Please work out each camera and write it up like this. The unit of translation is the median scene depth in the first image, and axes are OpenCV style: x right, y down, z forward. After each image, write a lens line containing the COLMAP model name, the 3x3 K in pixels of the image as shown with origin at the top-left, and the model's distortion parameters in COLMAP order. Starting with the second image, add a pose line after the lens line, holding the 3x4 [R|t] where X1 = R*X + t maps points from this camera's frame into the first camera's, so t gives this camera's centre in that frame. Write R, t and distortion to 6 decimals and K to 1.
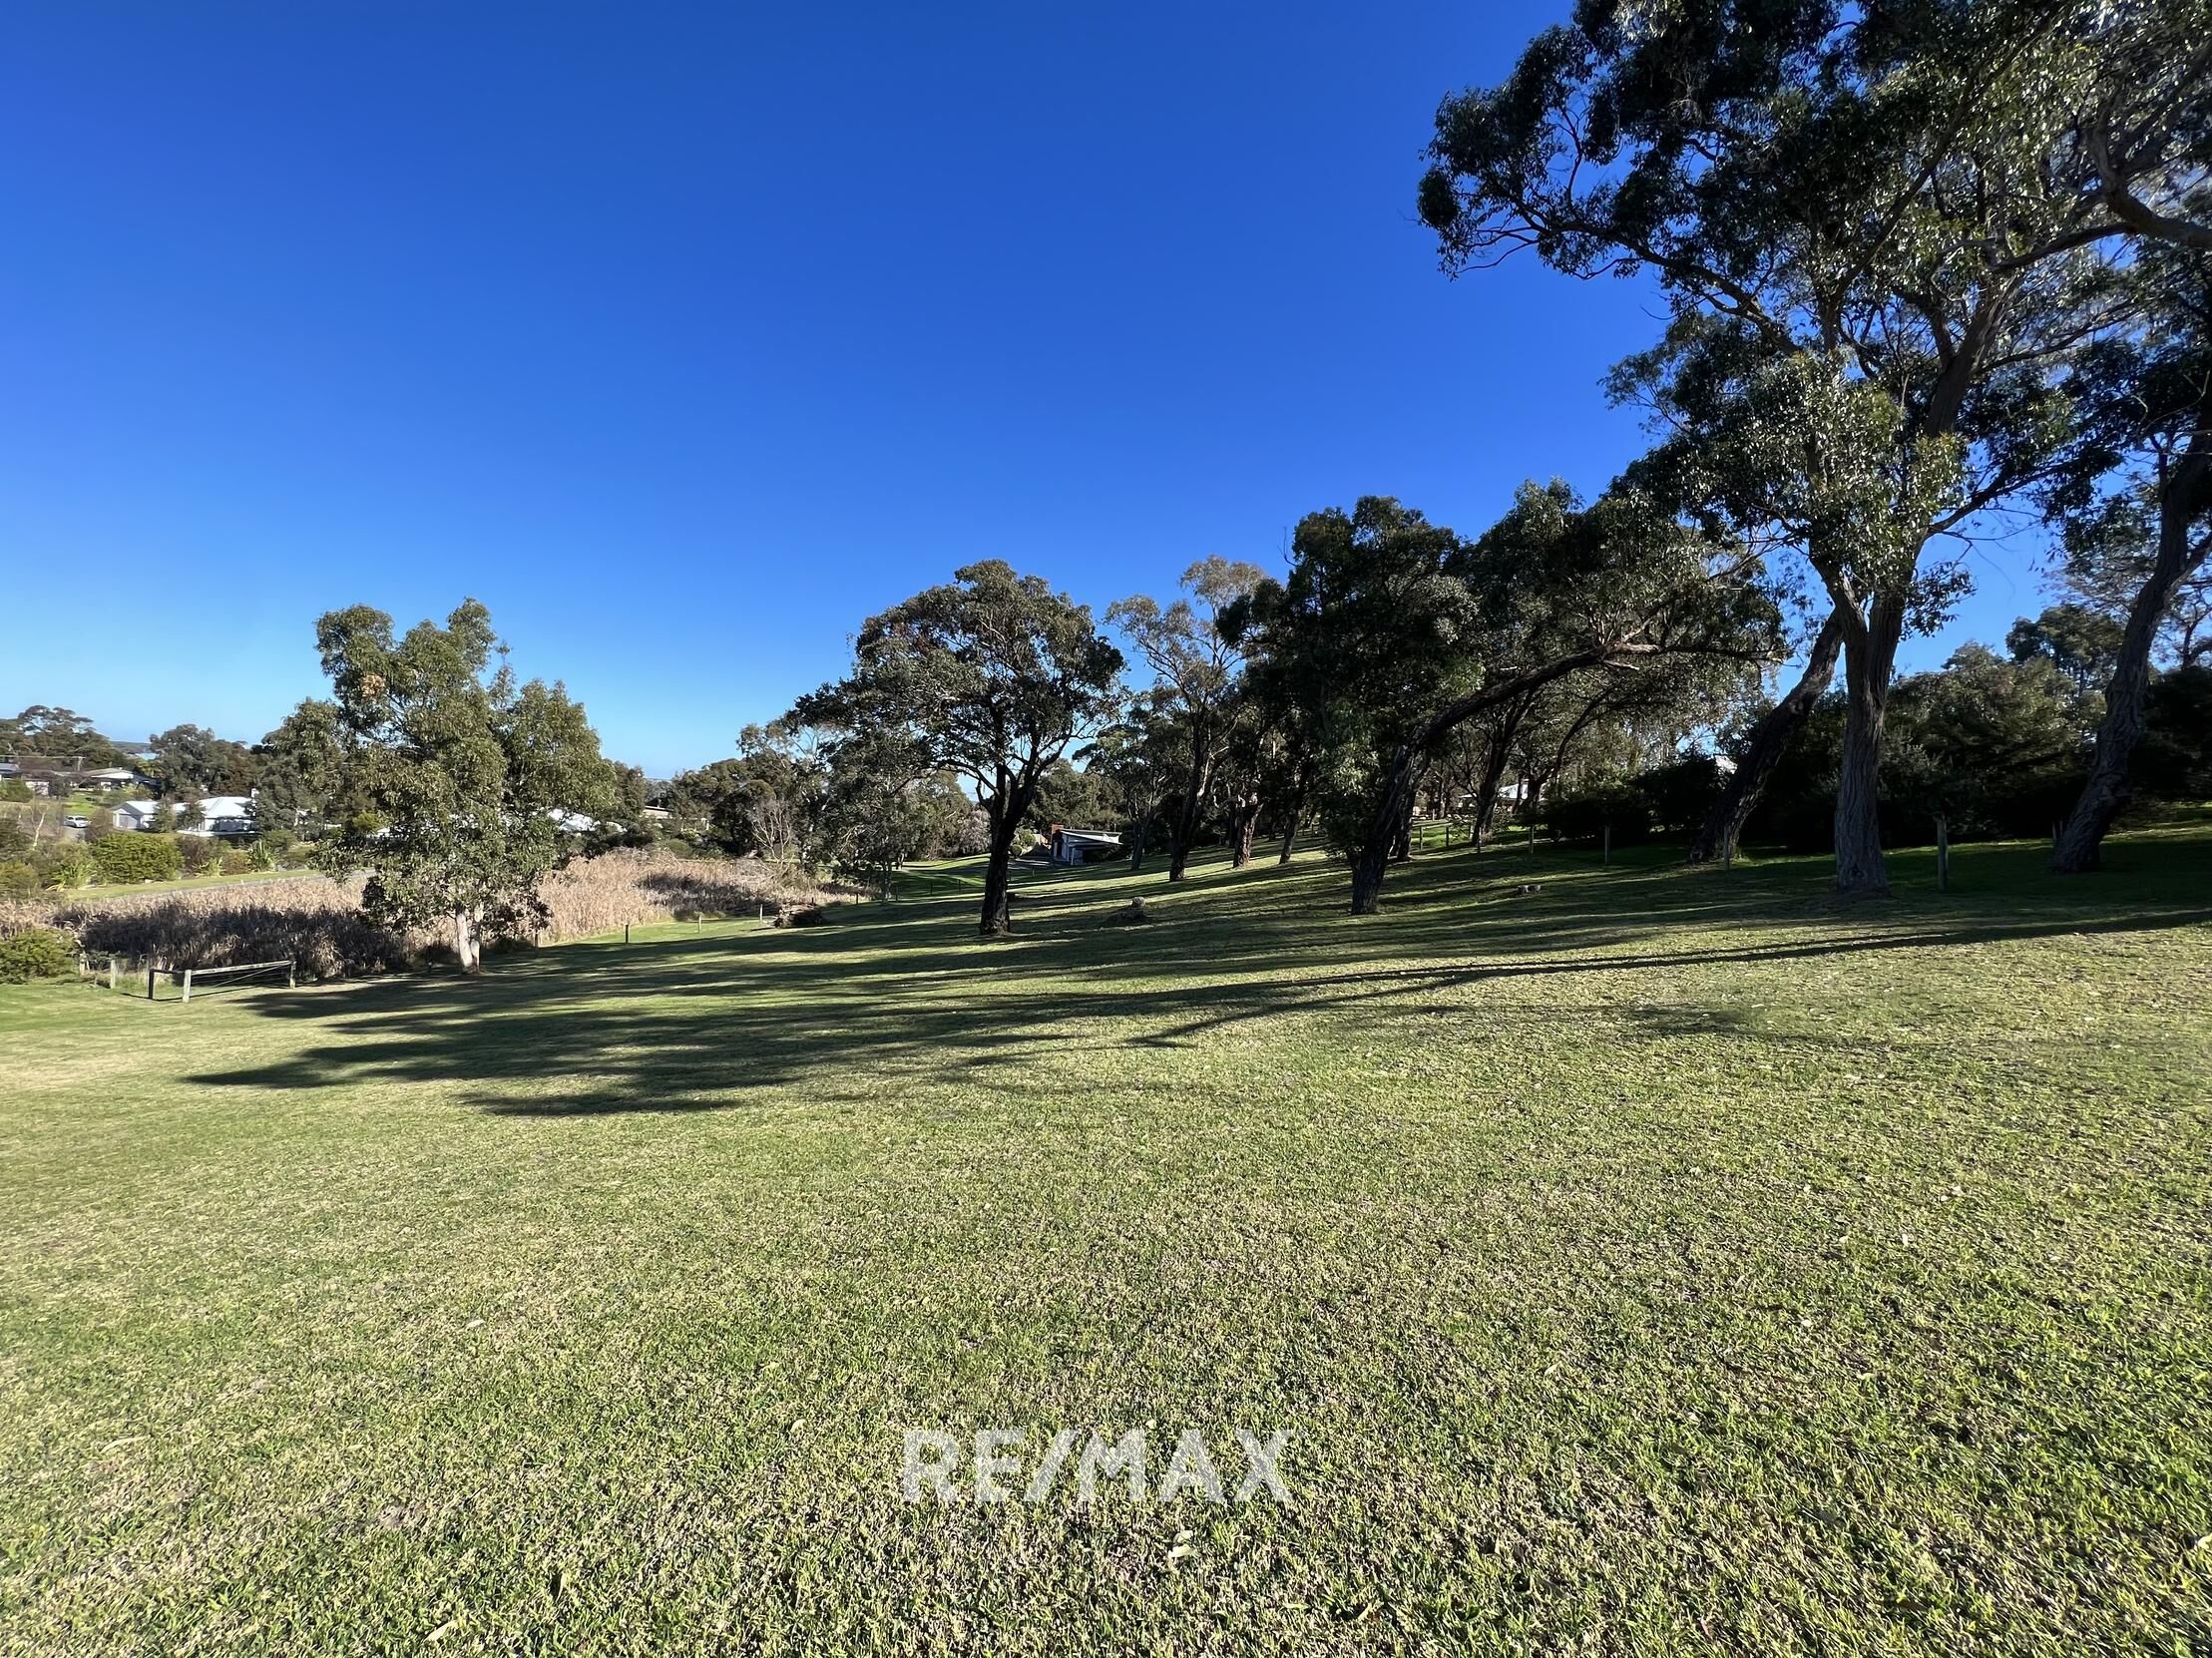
lens RADIAL K [[872.9, 0, 1097.3], [0, 872.9, 829.4], [0, 0, 1]] dist [-0.000250, 0.000225]
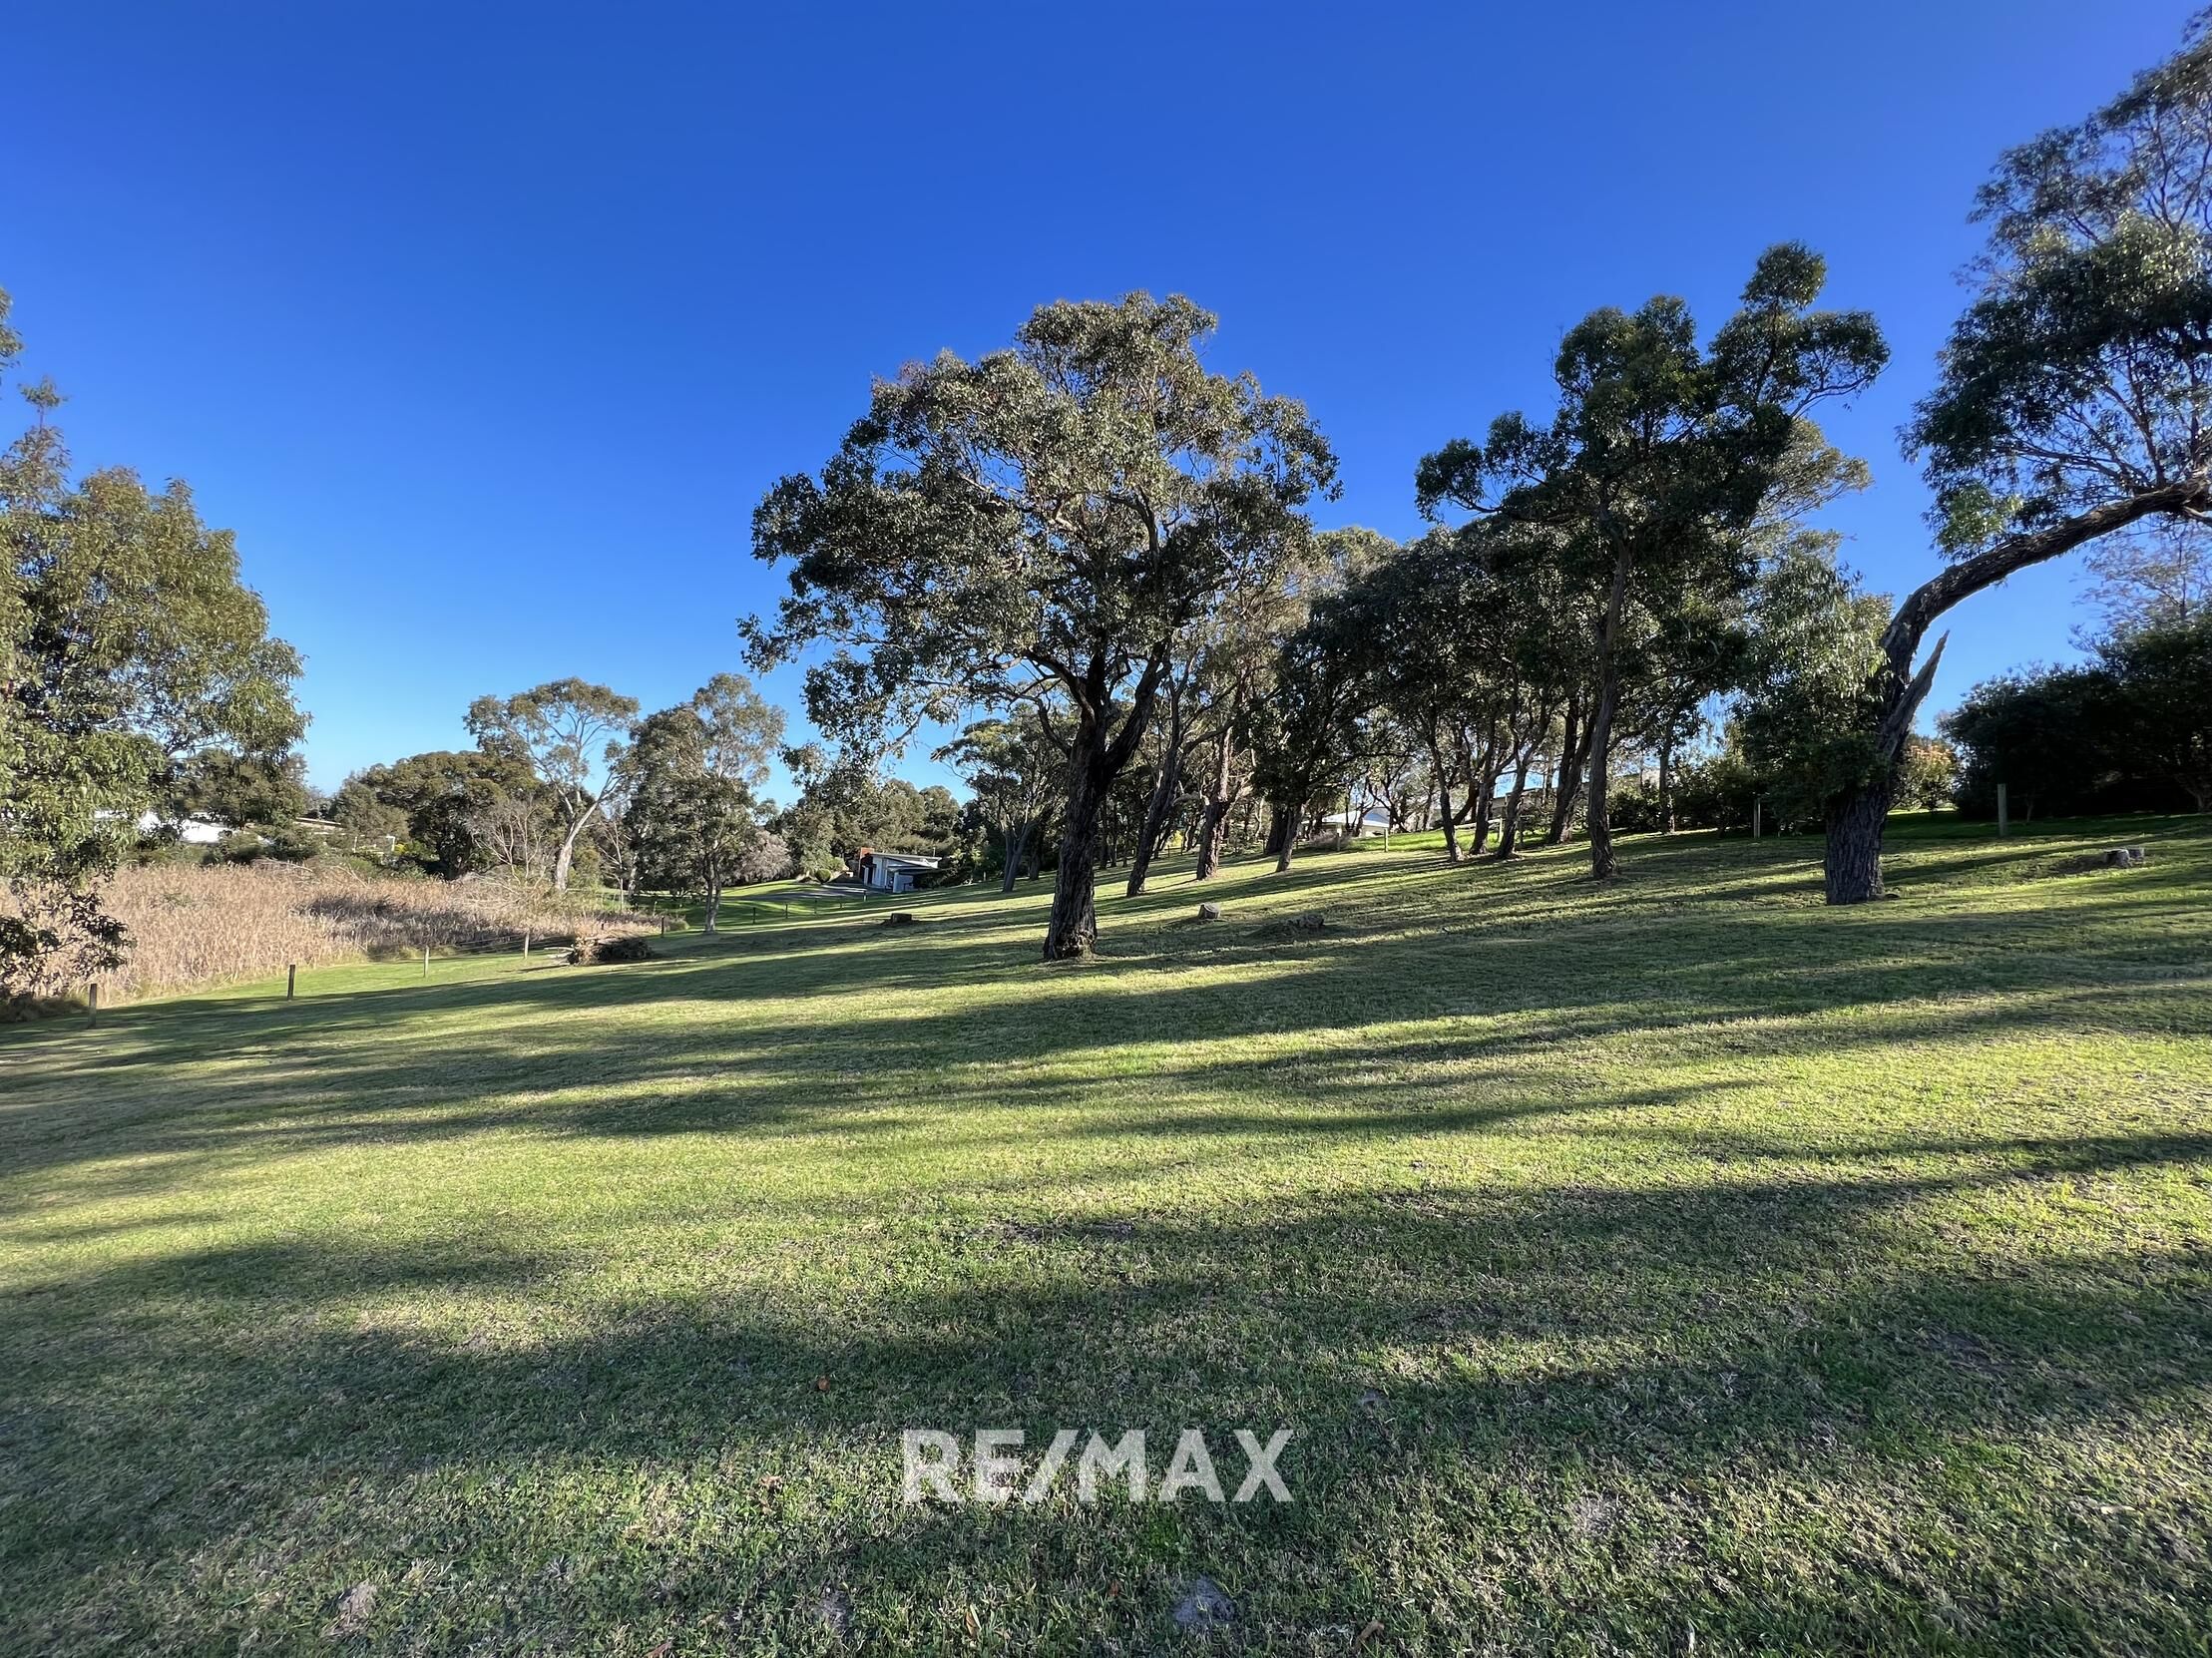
lens RADIAL K [[872.9, 0, 1097.3], [0, 872.9, 829.4], [0, 0, 1]] dist [-0.000250, 0.000225]
pose [[0.963259, 0.020038, 0.267825, -0.139948], [-0.008598, 0.999002, -0.043819, 0.031096], [-0.268435, 0.039907, 0.962471, 0.225611]]
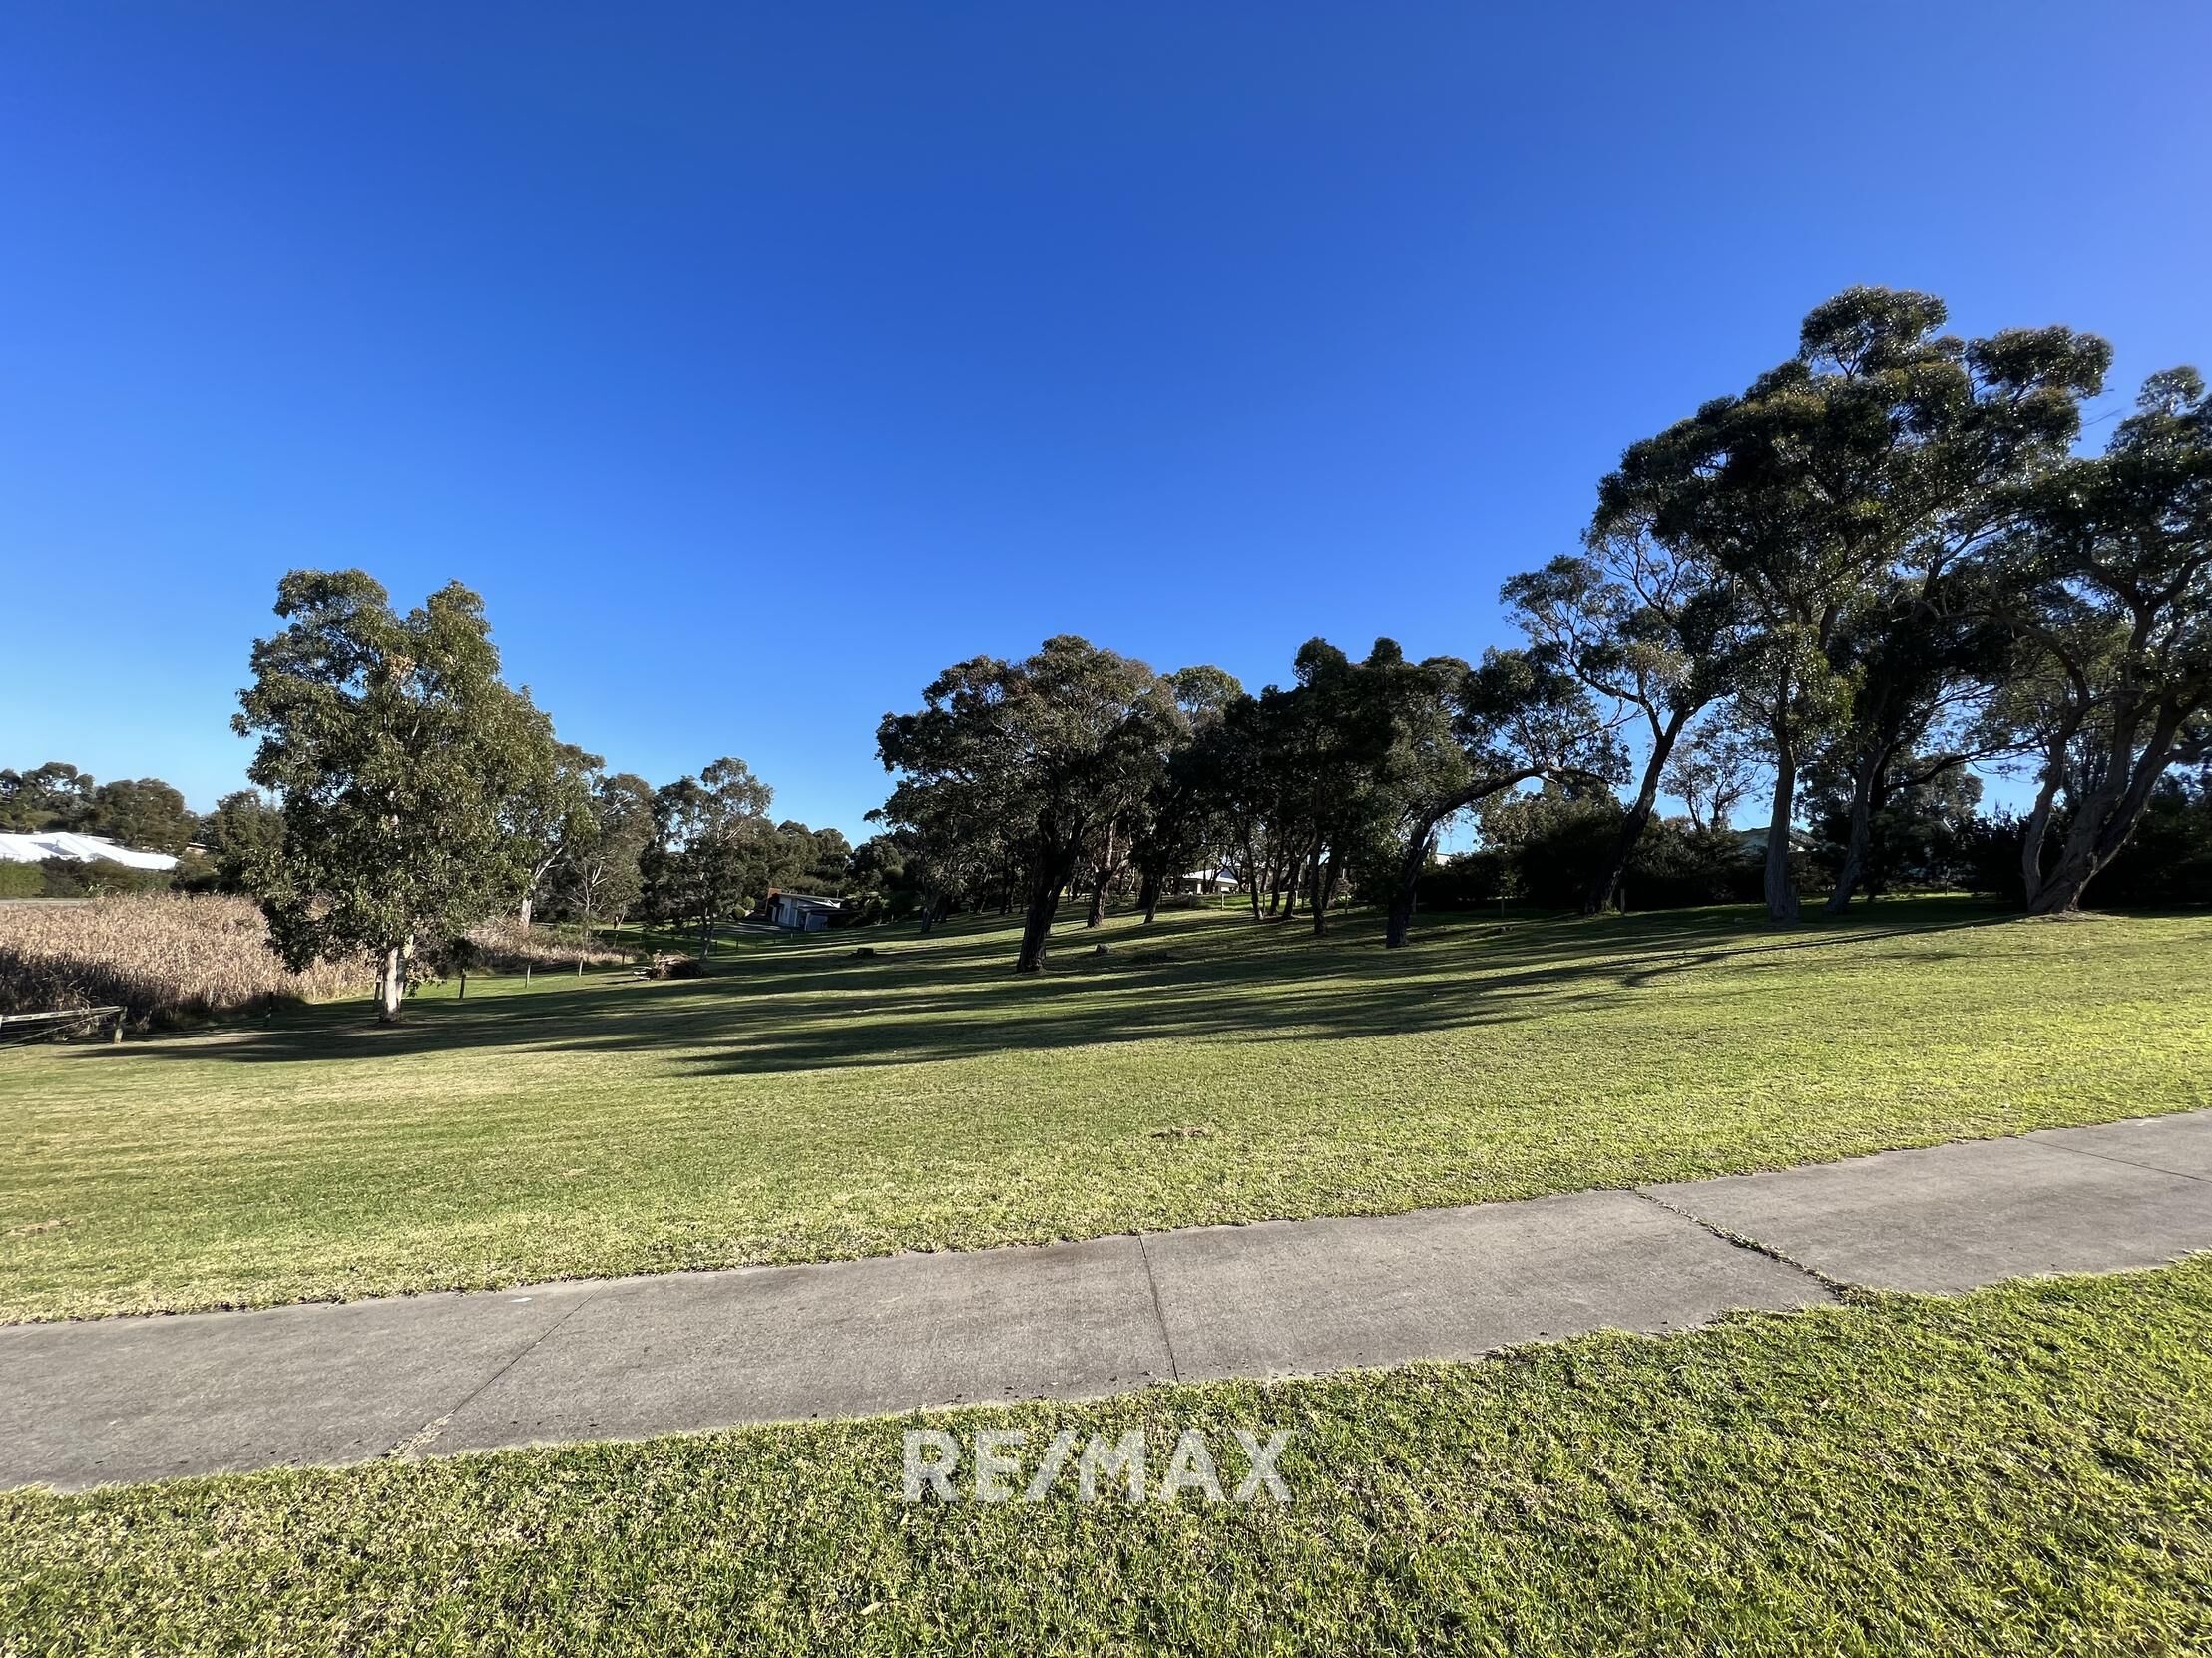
lens RADIAL K [[872.9, 0, 1097.3], [0, 872.9, 829.4], [0, 0, 1]] dist [-0.000250, 0.000225]
pose [[0.913688, 0.068857, 0.400540, -0.264336], [-0.033371, 0.994926, -0.094915, 0.023645], [-0.405043, 0.073356, 0.911350, -0.022022]]
